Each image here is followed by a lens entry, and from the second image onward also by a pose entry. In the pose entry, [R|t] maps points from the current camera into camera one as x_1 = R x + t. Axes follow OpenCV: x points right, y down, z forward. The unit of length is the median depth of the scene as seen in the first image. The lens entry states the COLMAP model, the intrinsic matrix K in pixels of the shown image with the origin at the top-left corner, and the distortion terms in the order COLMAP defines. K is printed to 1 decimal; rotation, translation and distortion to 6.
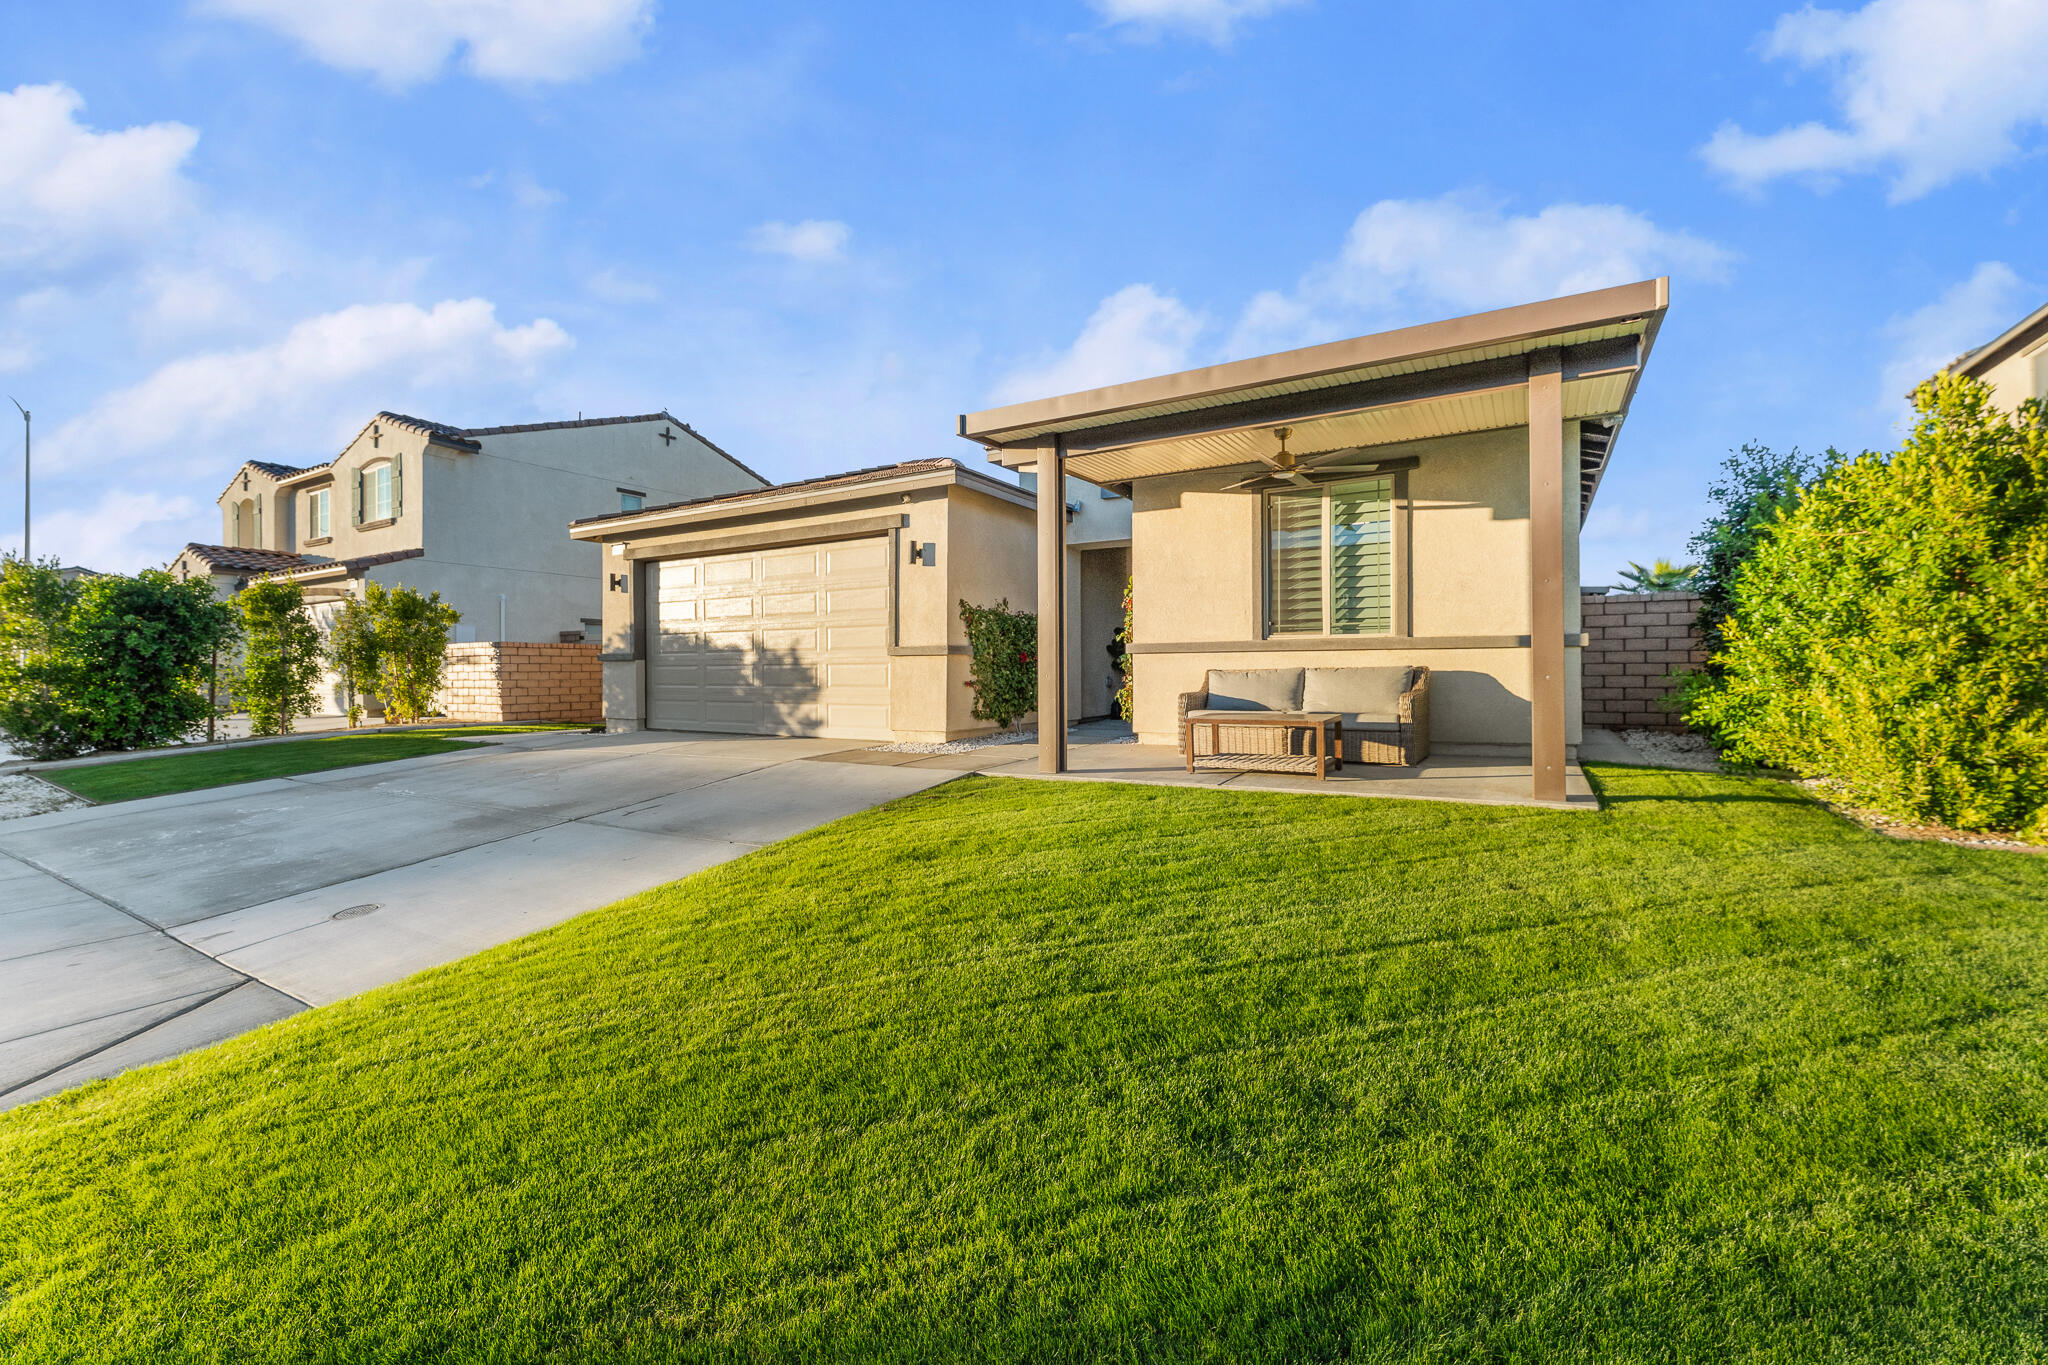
lens RADIAL K [[821.1, 0, 1021.7], [0, 821.1, 667.0], [0, 0, 1]] dist [0.001505, -0.000149]
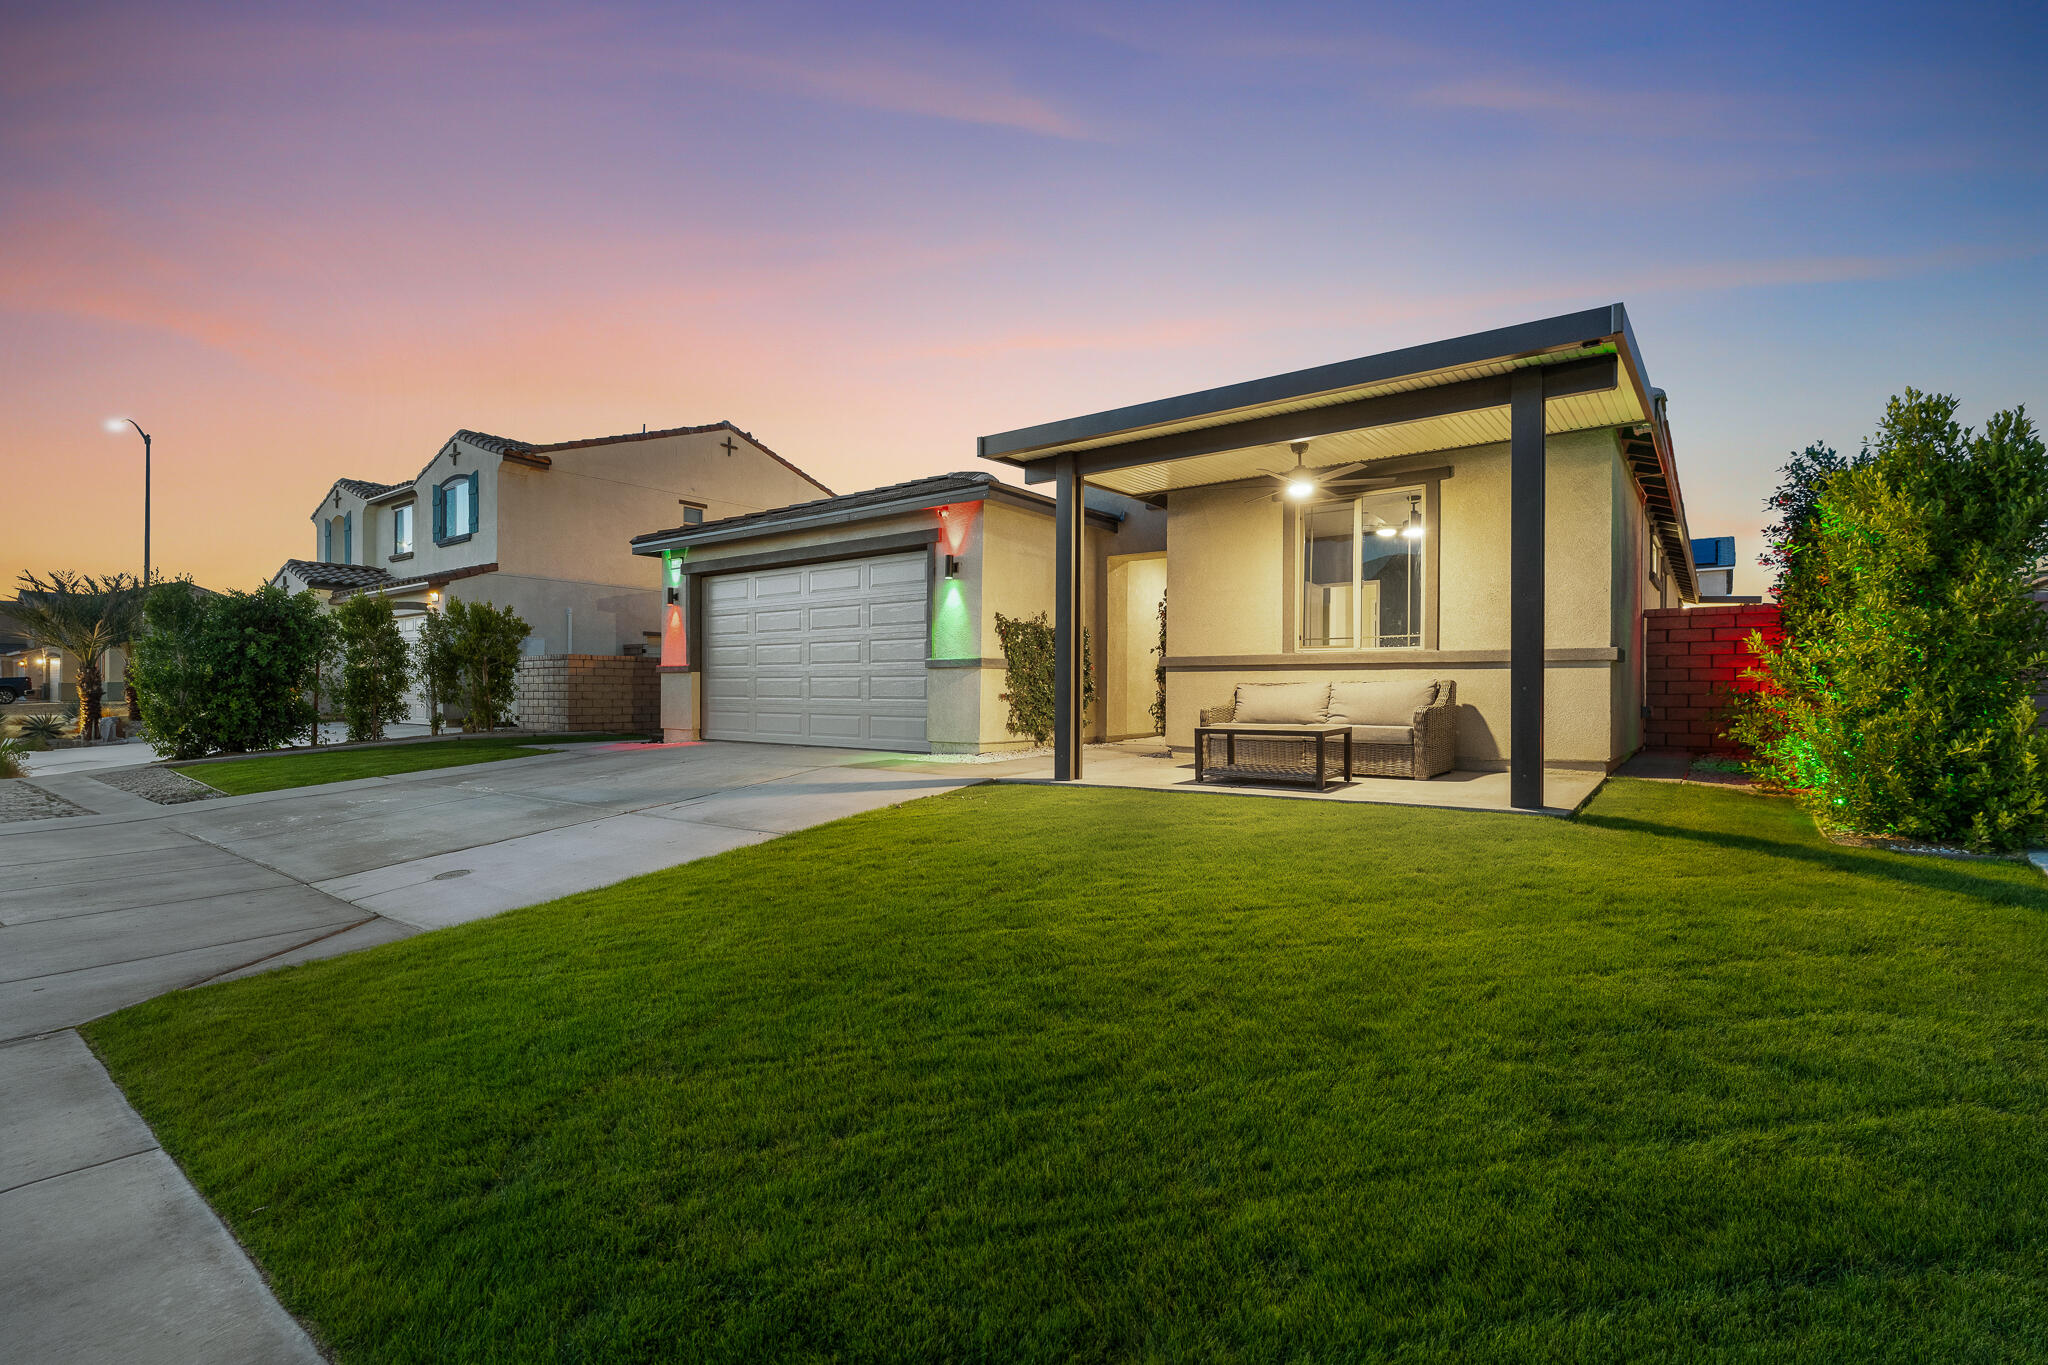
lens RADIAL K [[928.1, 0, 1023.1], [0, 928.1, 694.2], [0, 0, 1]] dist [-0.005092, 0.002148]
pose [[0.994029, 0.008830, -0.108761, 0.067660], [-0.008136, 0.999944, 0.006829, 0.008044], [0.108816, -0.005903, 0.994044, -0.105738]]
